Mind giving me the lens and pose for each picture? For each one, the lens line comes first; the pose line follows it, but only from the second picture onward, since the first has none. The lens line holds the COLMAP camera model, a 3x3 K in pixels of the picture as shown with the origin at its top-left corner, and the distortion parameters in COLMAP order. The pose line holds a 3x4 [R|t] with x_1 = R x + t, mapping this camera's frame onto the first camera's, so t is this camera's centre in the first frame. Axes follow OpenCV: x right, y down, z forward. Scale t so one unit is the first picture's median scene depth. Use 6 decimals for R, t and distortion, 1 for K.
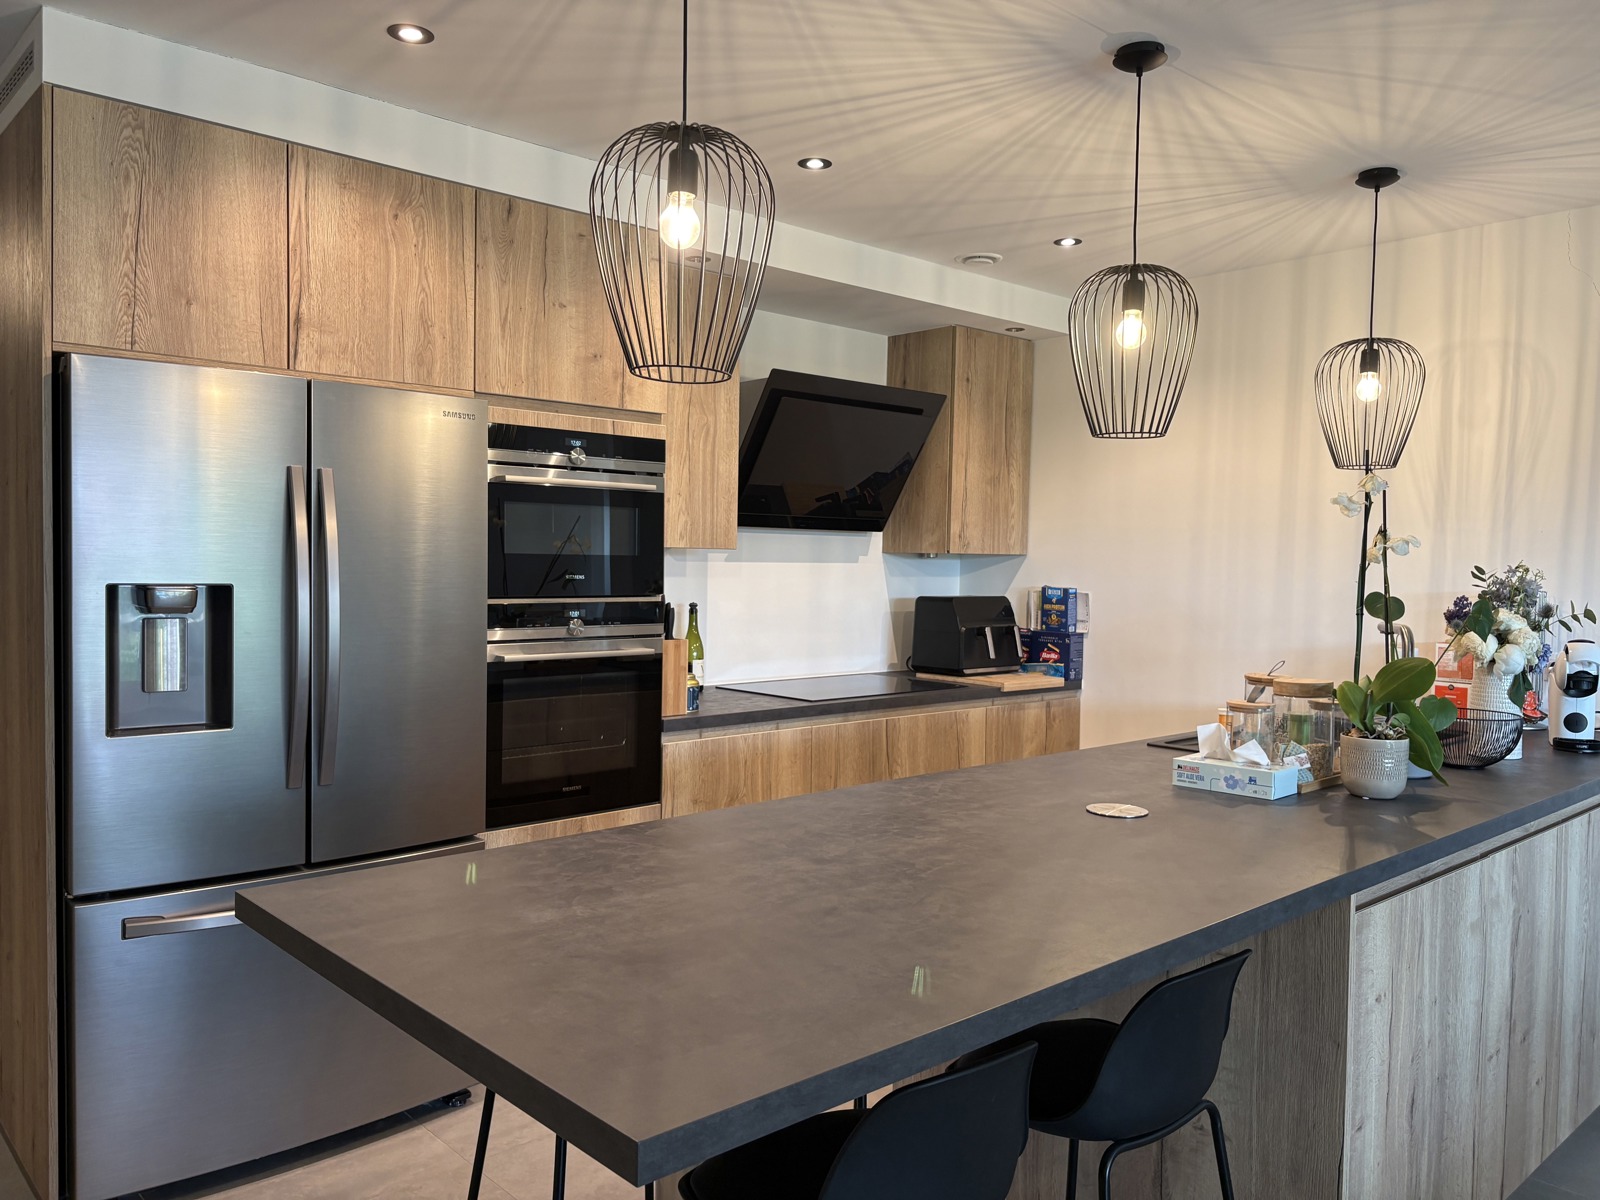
lens RADIAL K [[1215.2, 0, 803.6], [0, 1215.2, 621.6], [0, 0, 1]] dist [0.056920, -0.078931]
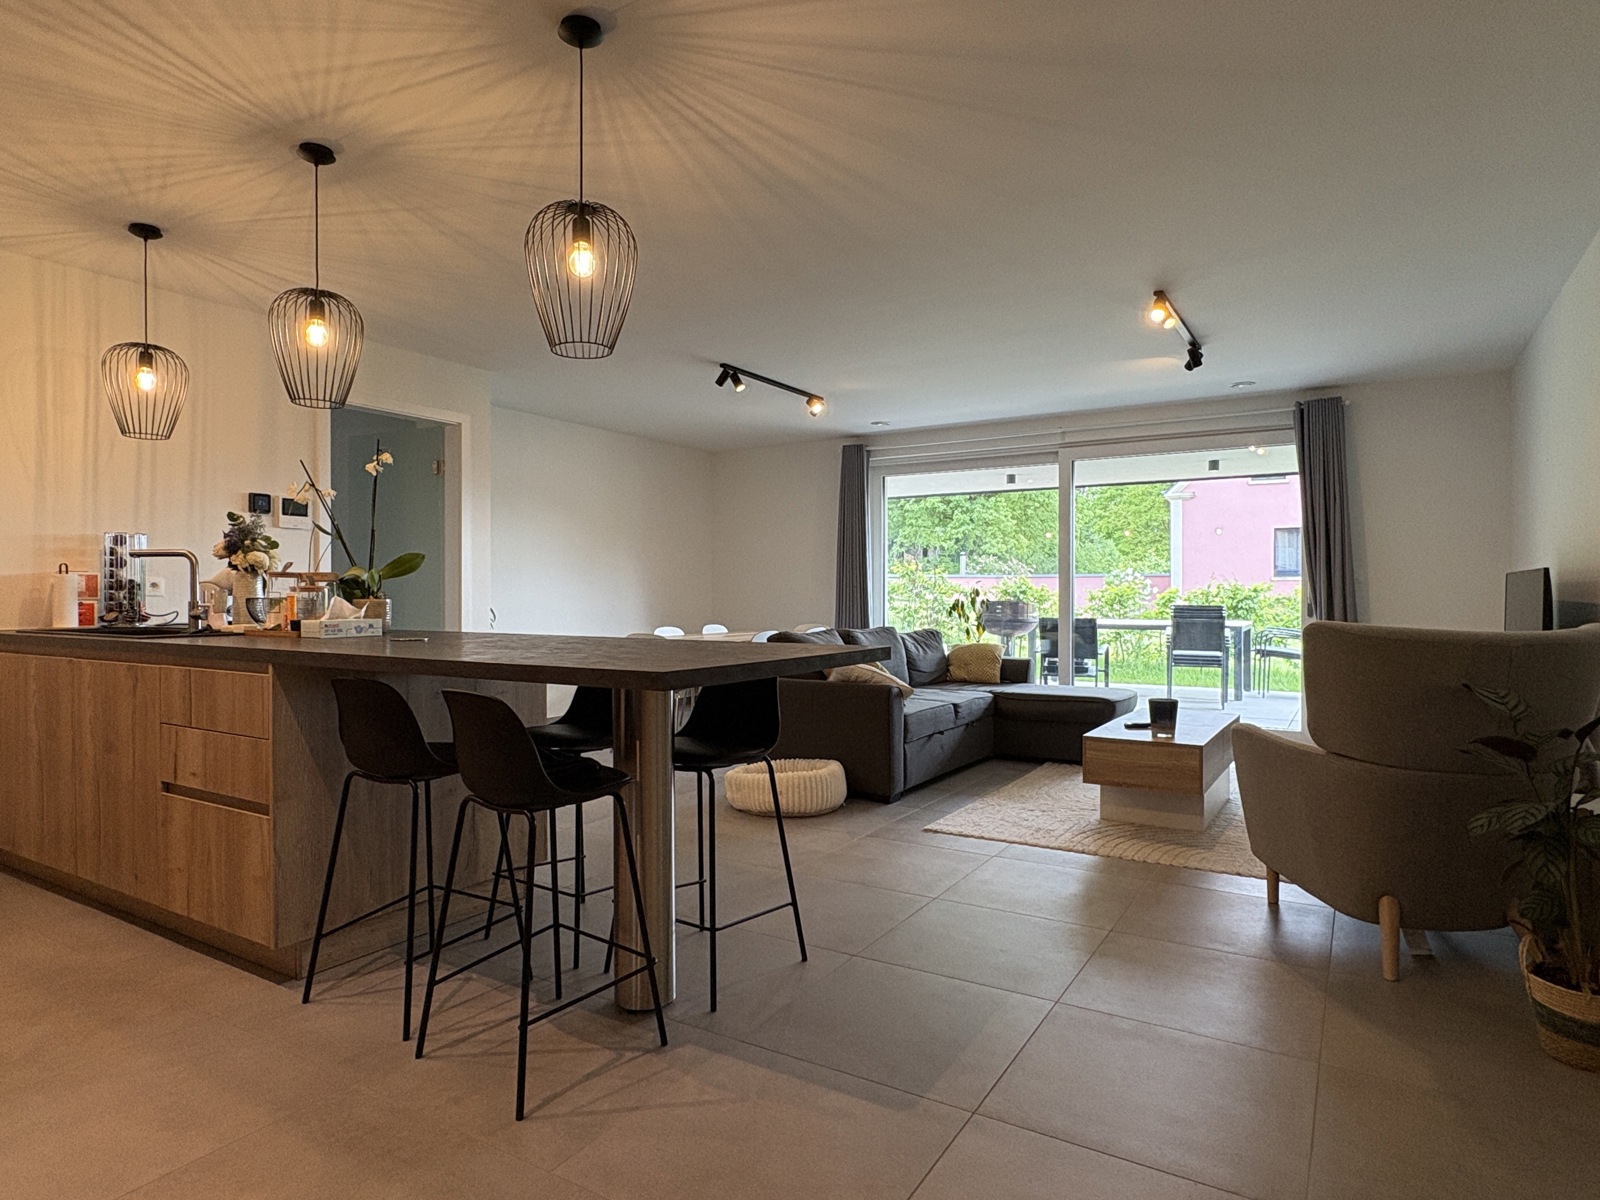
lens RADIAL K [[924.8, 0, 800.0], [0, 924.8, 600.0], [0, 0, 1]] dist [-0.000877, -0.000504]
pose [[-0.269890, -0.015001, 0.962774, -0.807041], [0.048068, 0.998422, 0.029031, 0.069340], [-0.961691, 0.054114, -0.268743, 0.621342]]
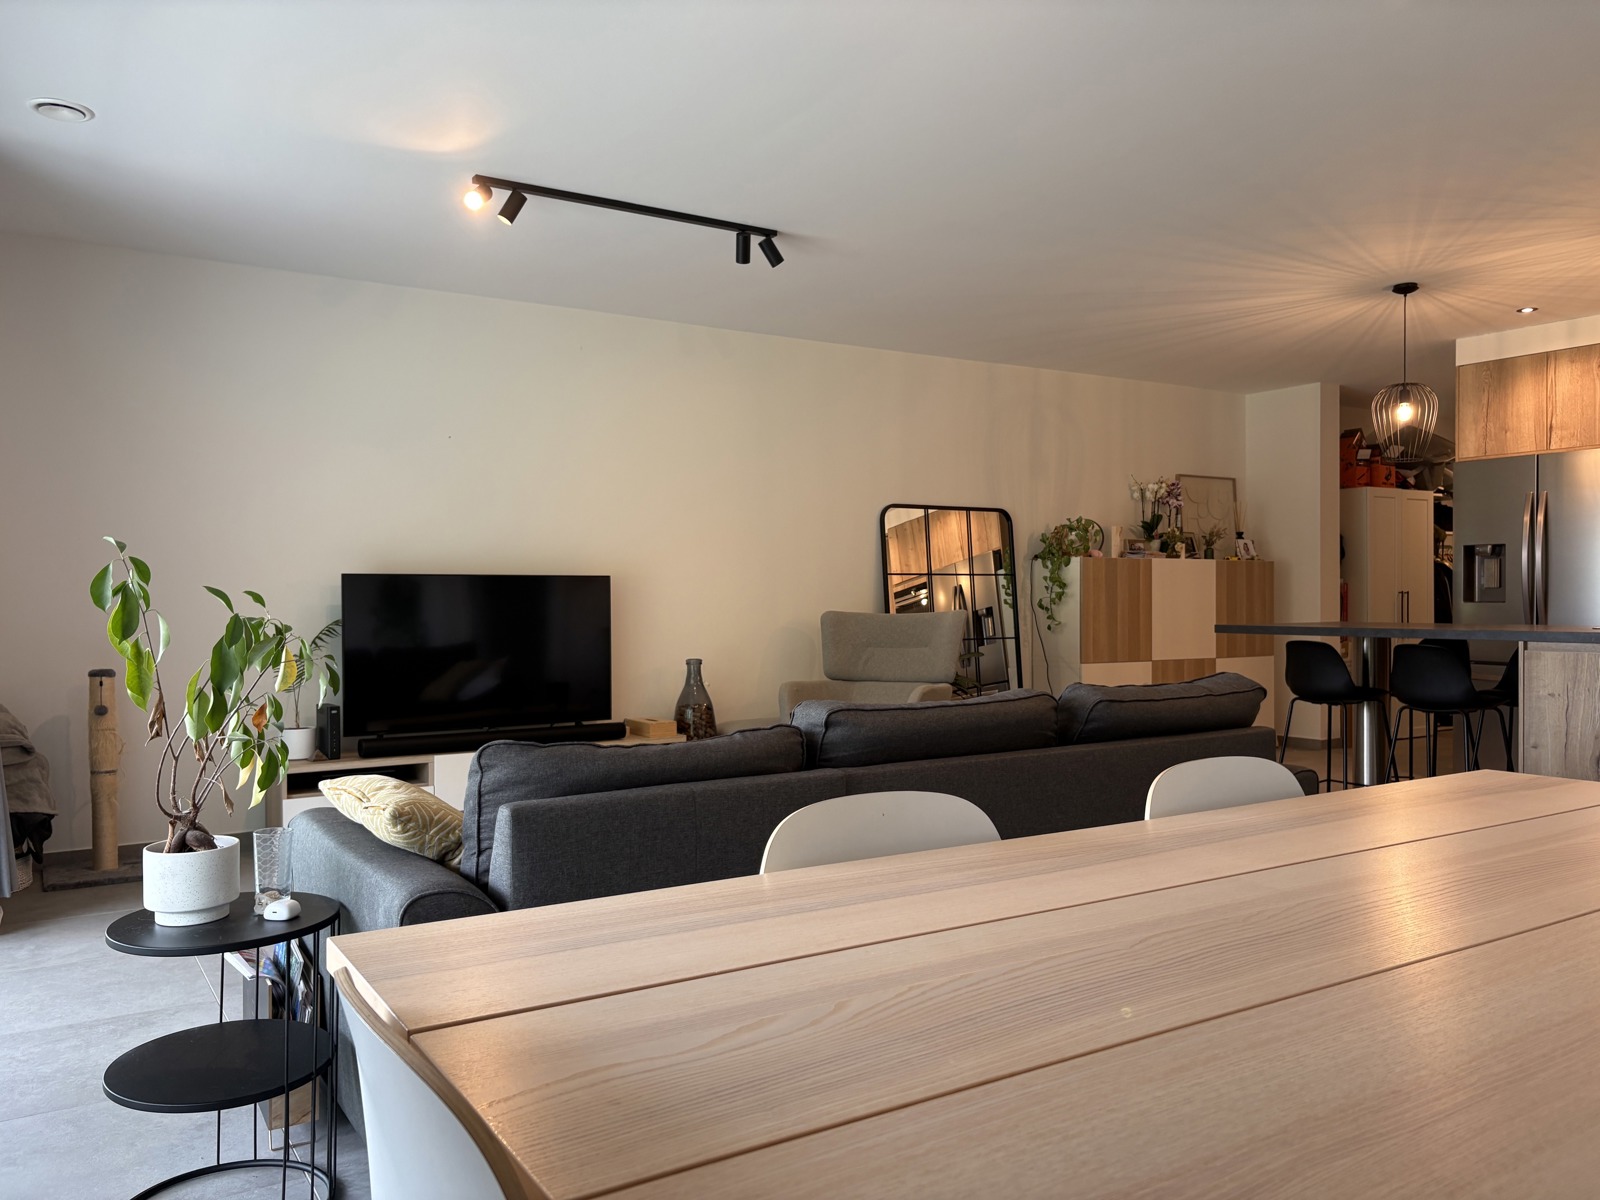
lens RADIAL K [[1211.6, 0, 800.0], [0, 1211.6, 600.0], [0, 0, 1]] dist [0.002310, -0.001506]
pose [[-0.177939, -0.011031, -0.983980, 1.812119], [-0.044195, 0.999018, -0.003208, 0.125821], [0.983049, 0.042916, -0.178252, 0.040693]]
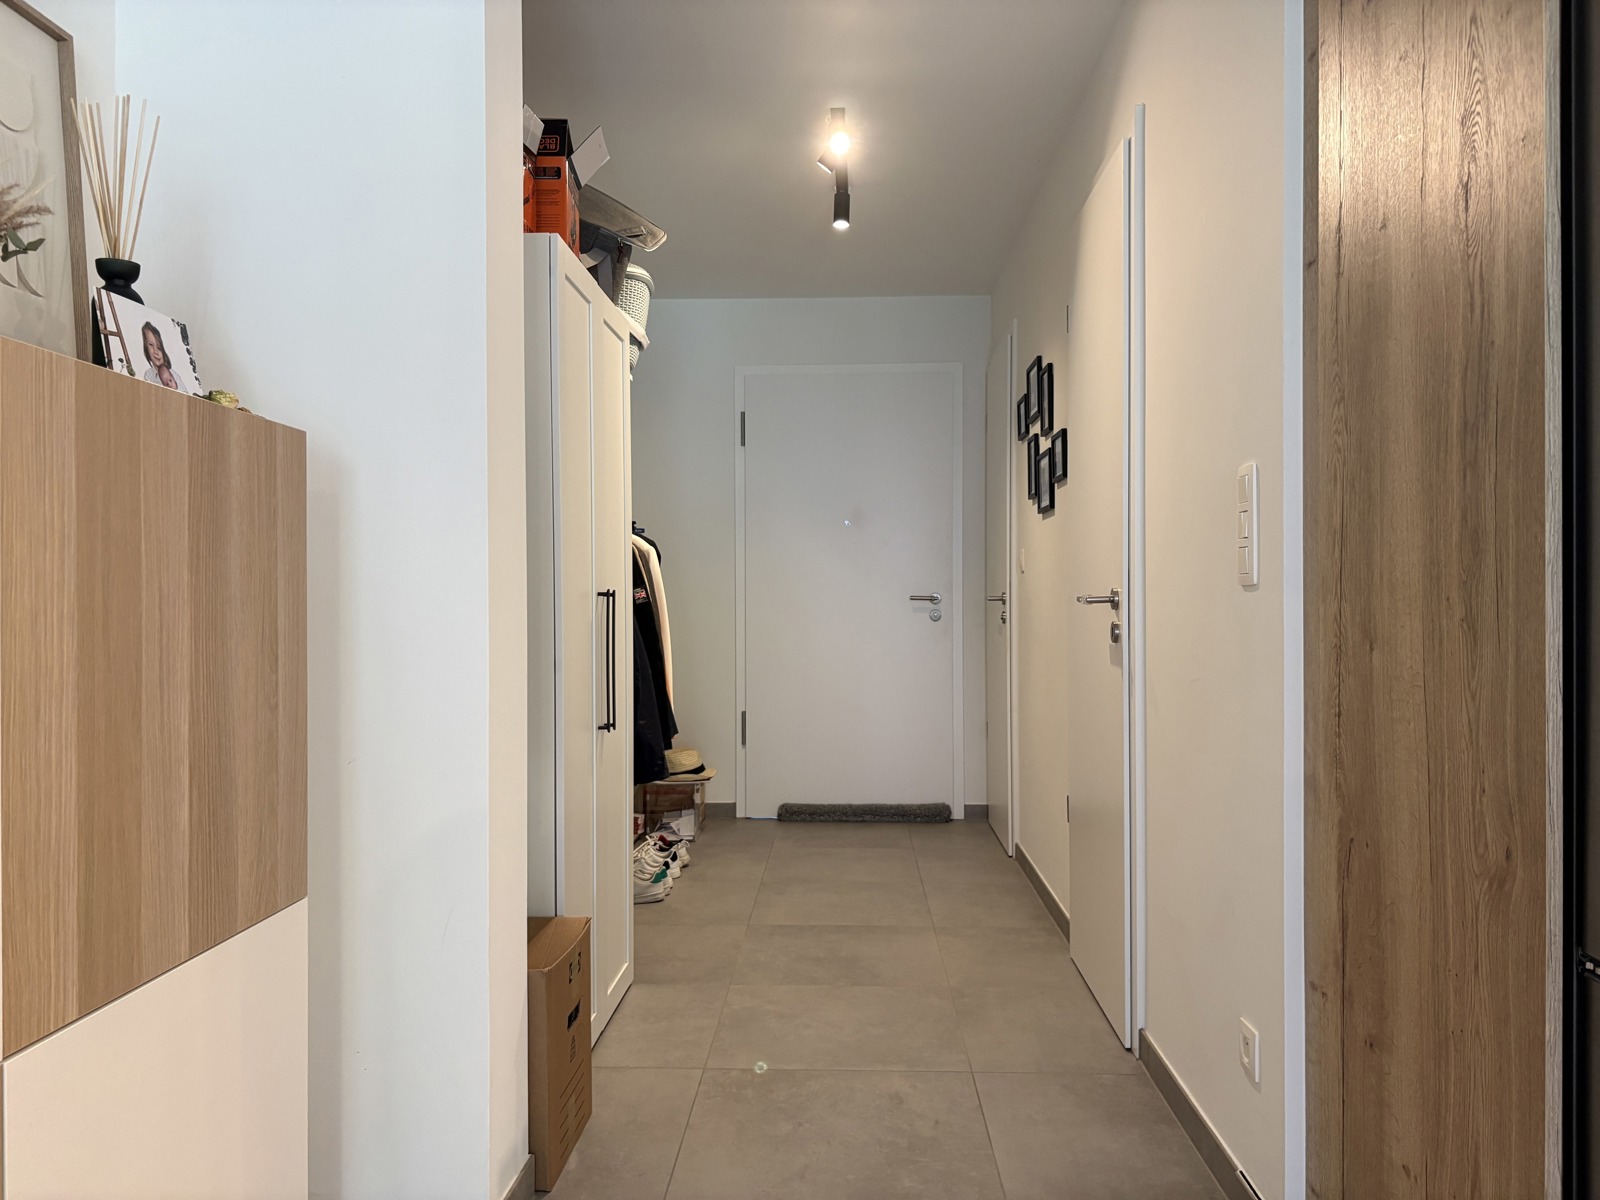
lens RADIAL K [[1211.6, 0, 800.0], [0, 1211.6, 600.0], [0, 0, 1]] dist [0.002310, -0.001506]
pose [[0.703141, -0.021236, -0.710734, -0.390851], [-0.016166, 0.998818, -0.045838, 0.083640], [0.710867, 0.043720, 0.701966, 0.359078]]
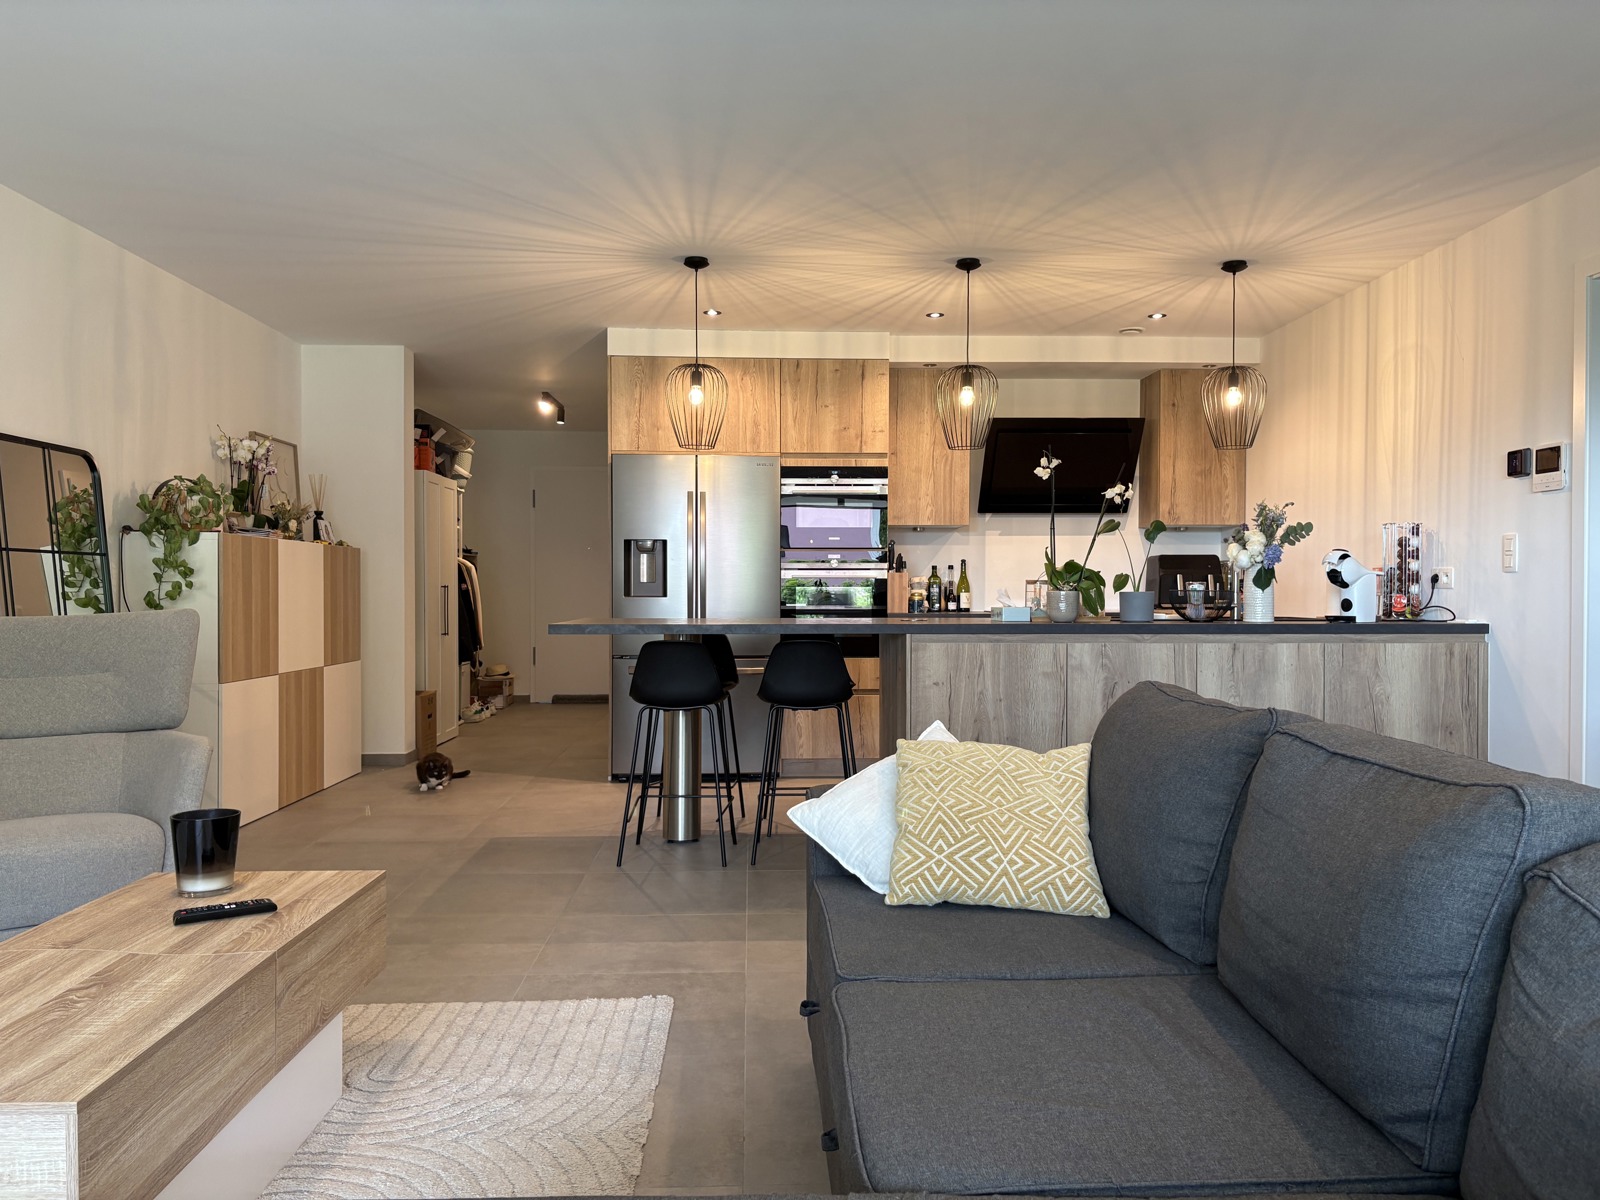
lens RADIAL K [[1215.2, 0, 803.6], [0, 1215.2, 621.6], [0, 0, 1]] dist [0.056920, -0.078931]
pose [[0.757438, 0.003794, -0.652896, 1.142569], [-0.022180, 0.999555, -0.019923, 0.148992], [0.652531, 0.029572, 0.757185, -0.577386]]
